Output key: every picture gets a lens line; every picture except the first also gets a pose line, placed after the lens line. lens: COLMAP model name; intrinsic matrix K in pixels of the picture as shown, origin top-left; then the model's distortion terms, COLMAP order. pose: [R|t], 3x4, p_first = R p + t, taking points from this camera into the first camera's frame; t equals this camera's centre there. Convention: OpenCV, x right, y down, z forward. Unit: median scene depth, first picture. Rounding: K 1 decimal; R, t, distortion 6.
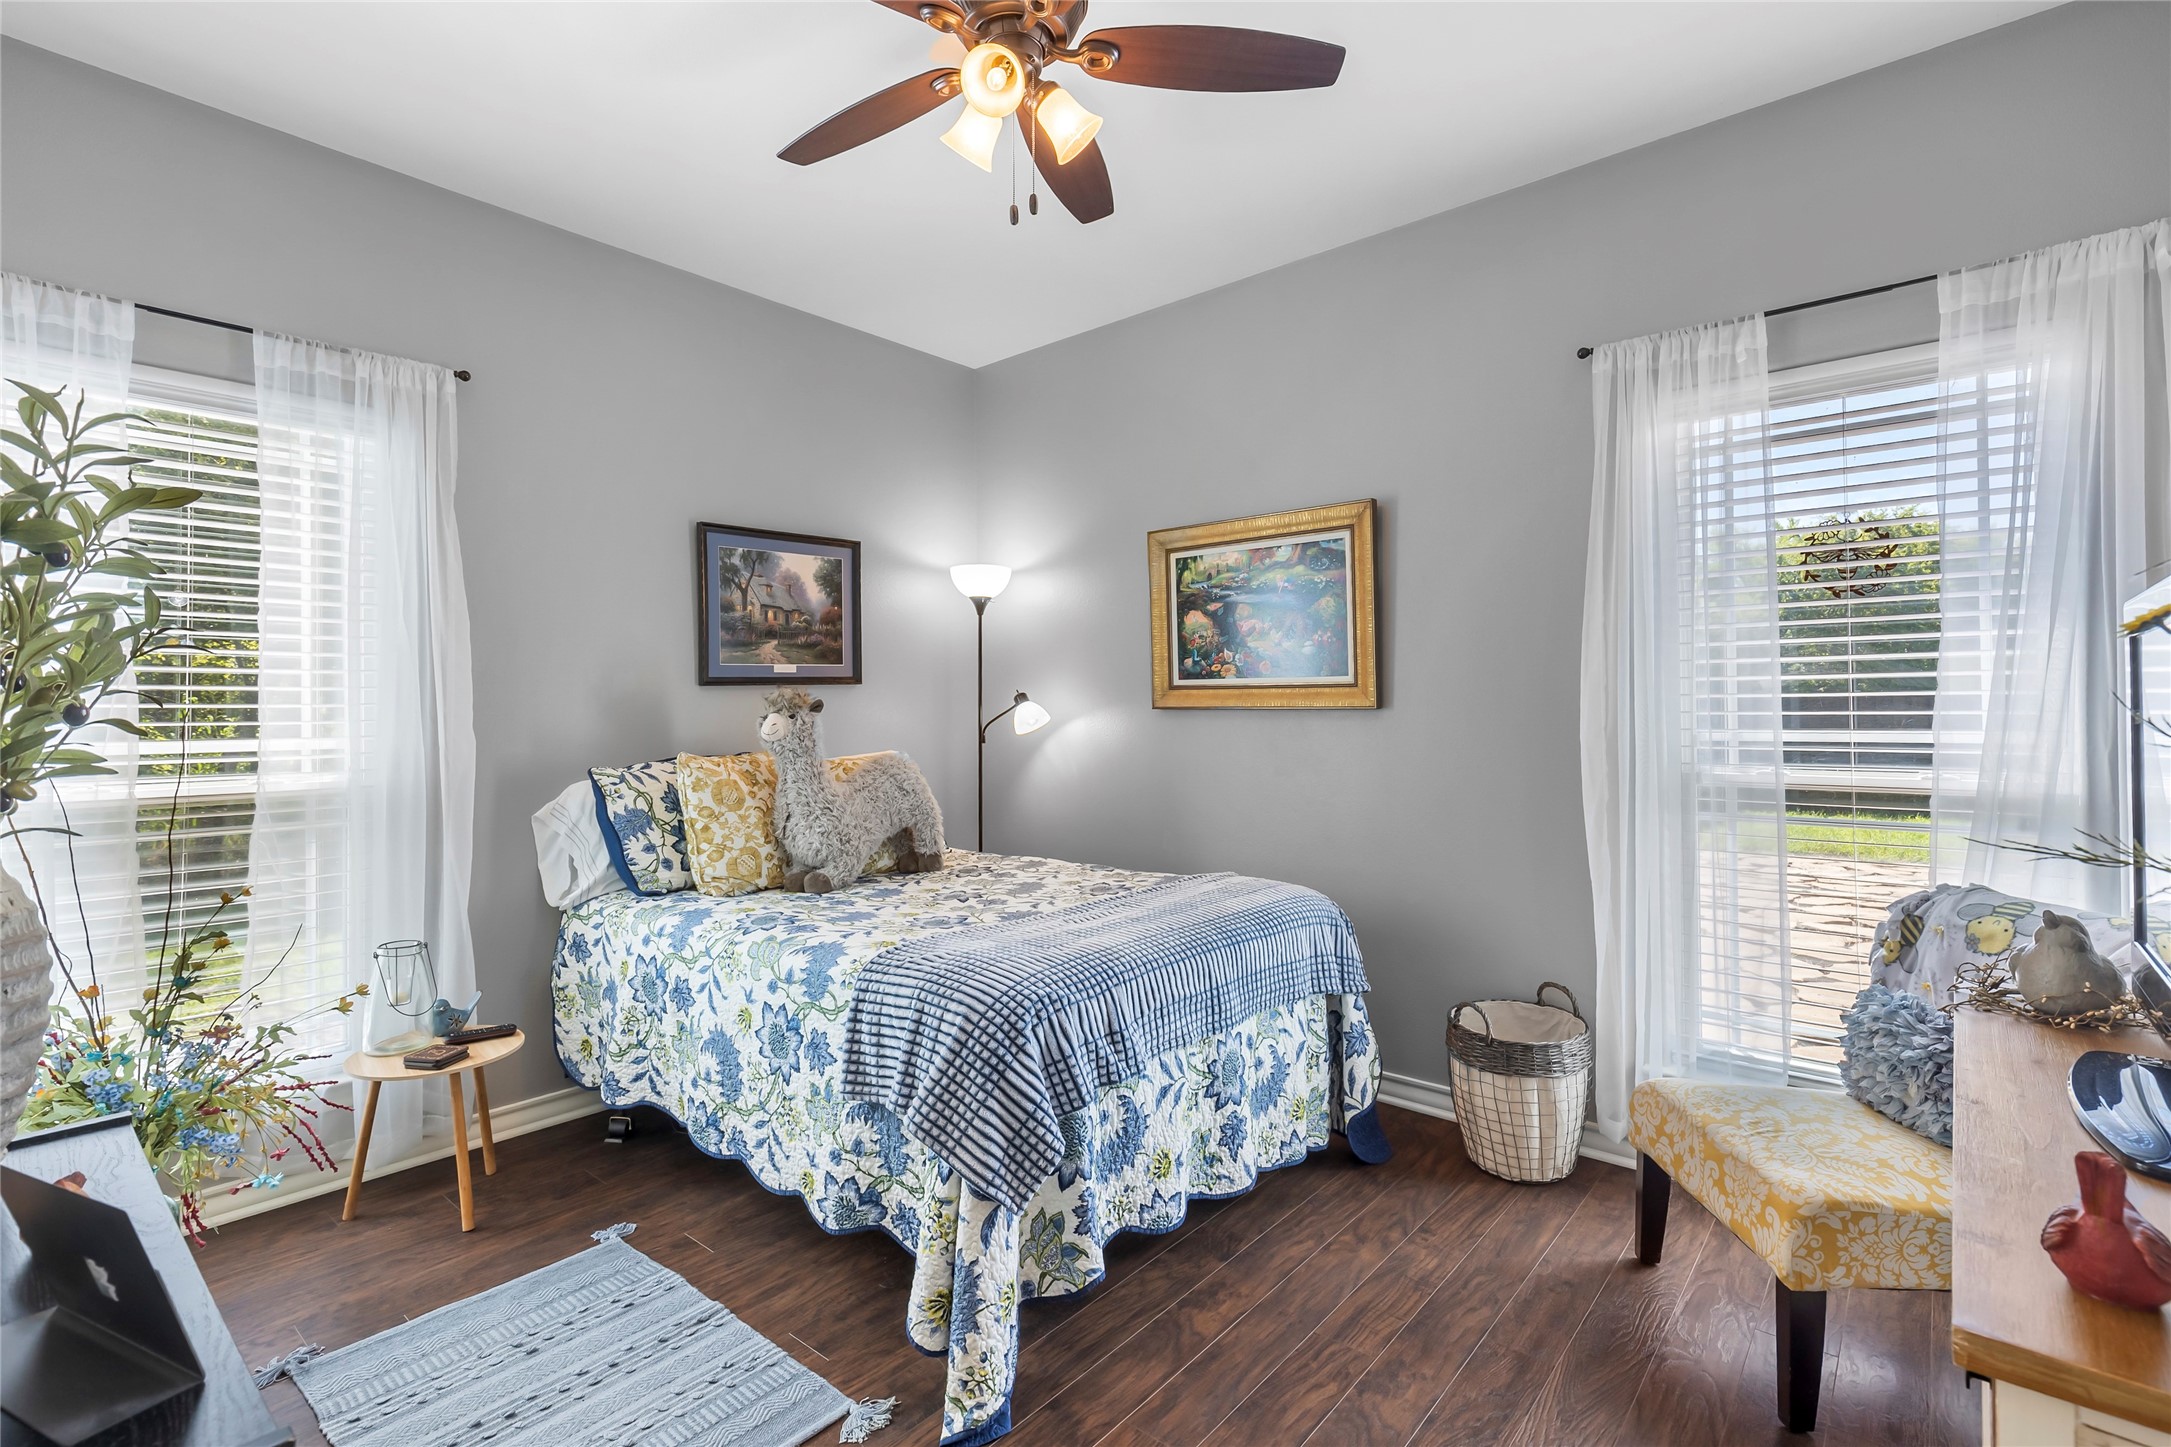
lens RADIAL K [[981.4, 0, 1090.3], [0, 981.4, 689.6], [0, 0, 1]] dist [-0.000691, -0.000346]
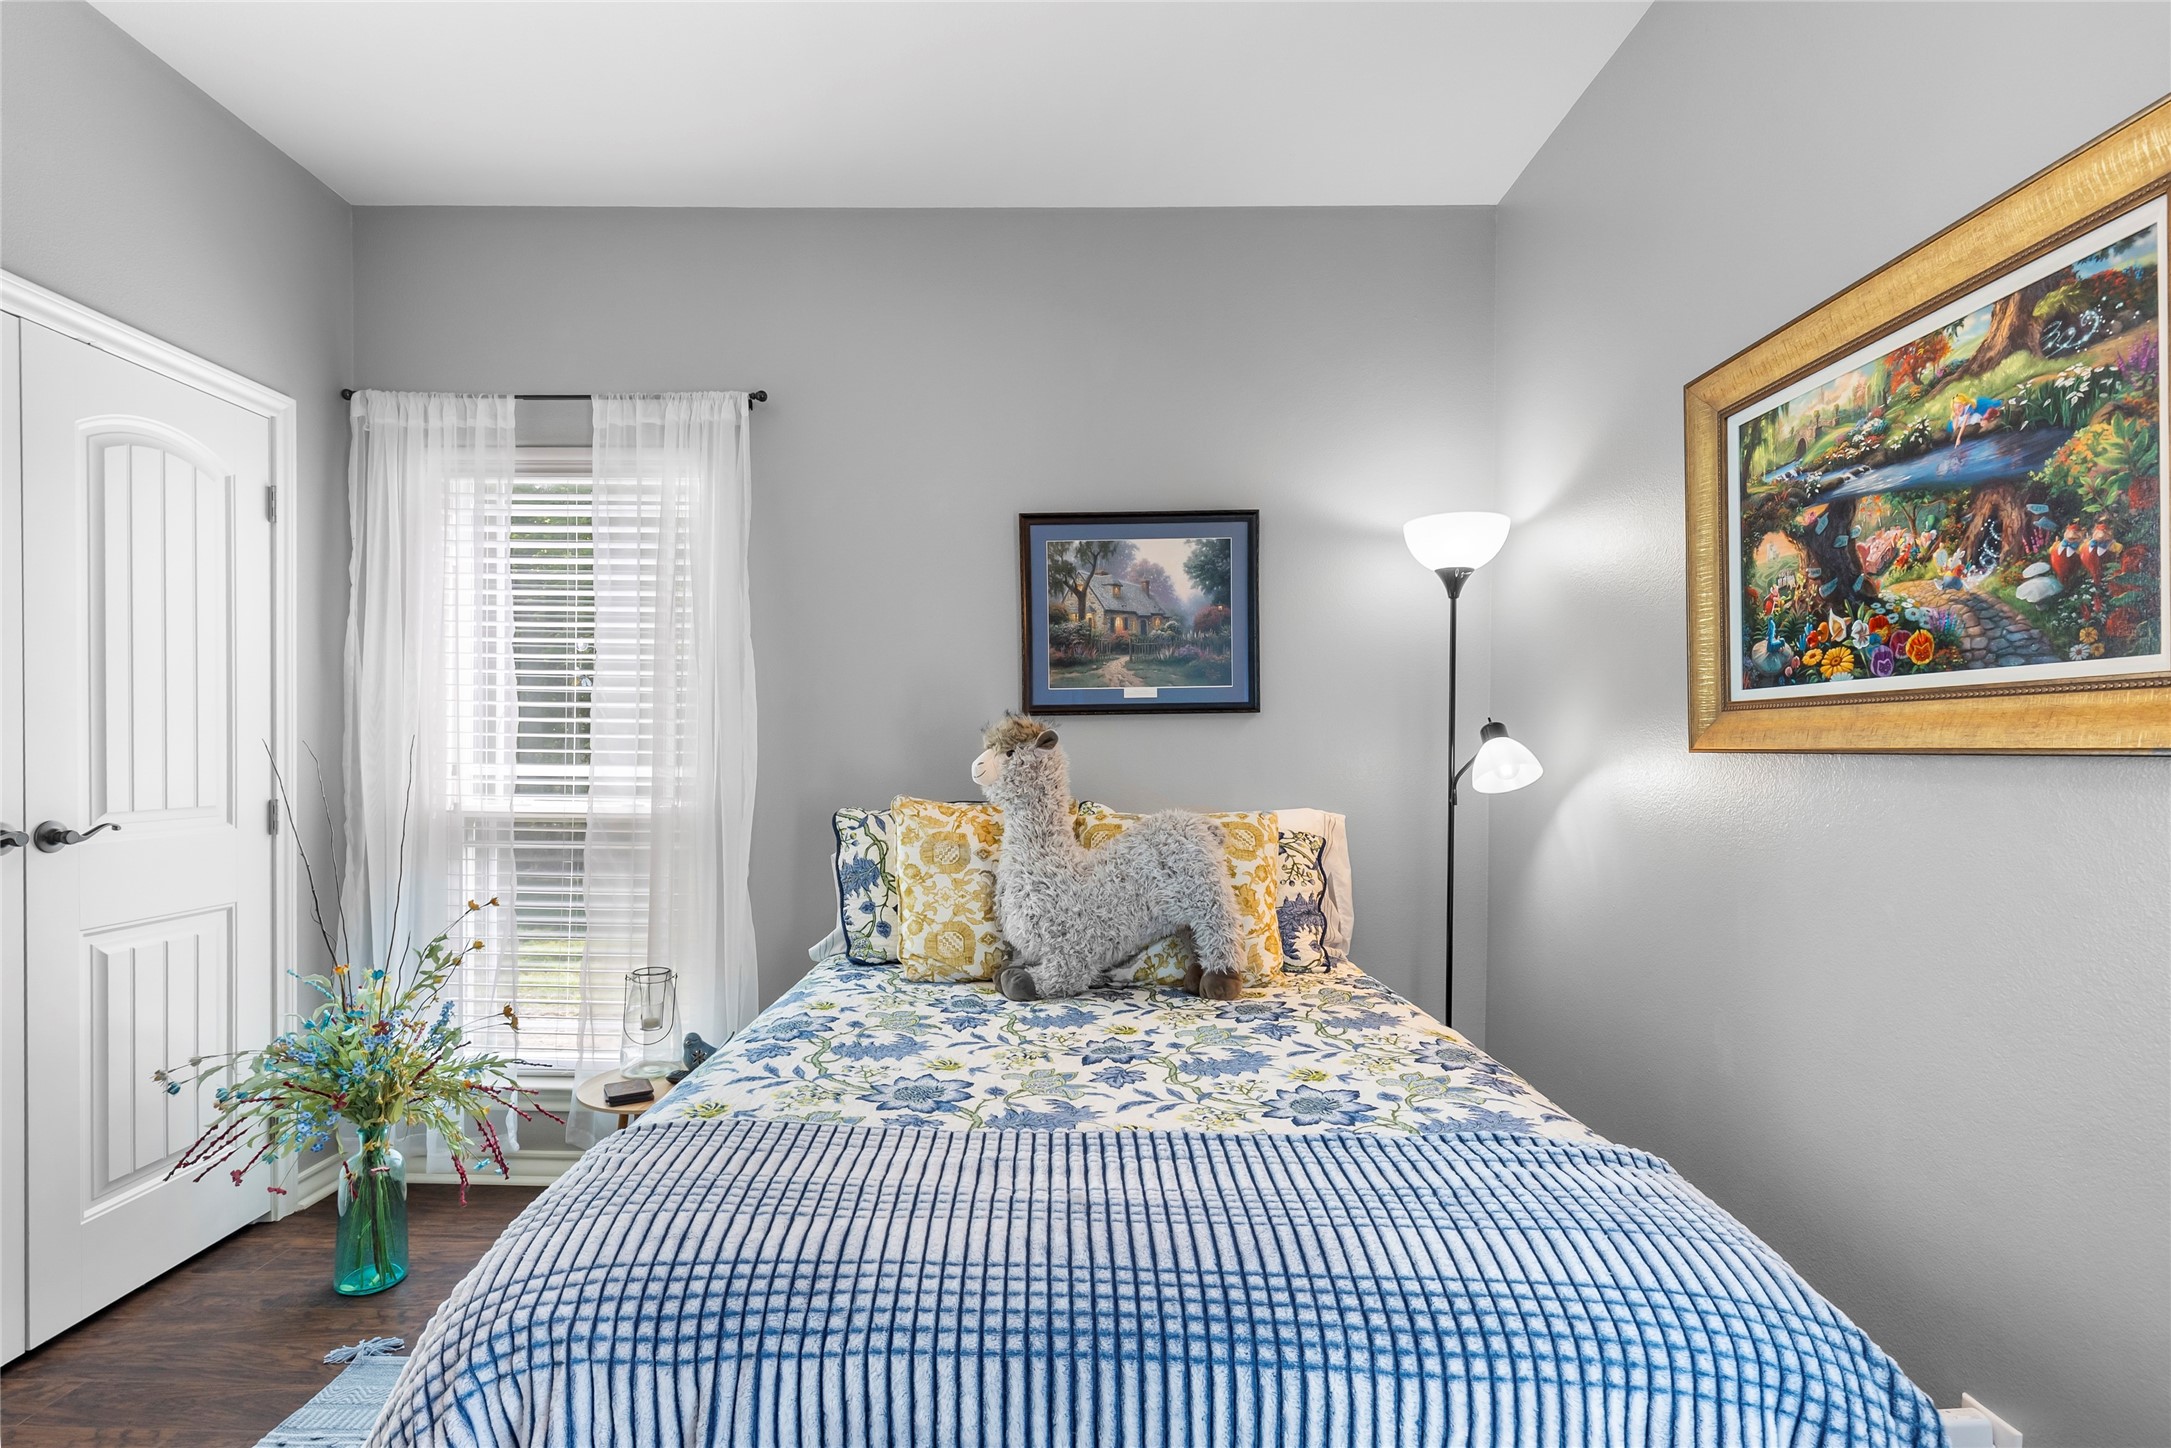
lens RADIAL K [[1012.7, 0, 1075.0], [0, 1012.7, 755.0], [0, 0, 1]] dist [0.018279, -0.010125]
pose [[0.641012, 0.015665, -0.767371, 0.271062], [0.001993, 0.999754, 0.022074, 0.010102], [0.767528, -0.015679, 0.640824, 0.476534]]
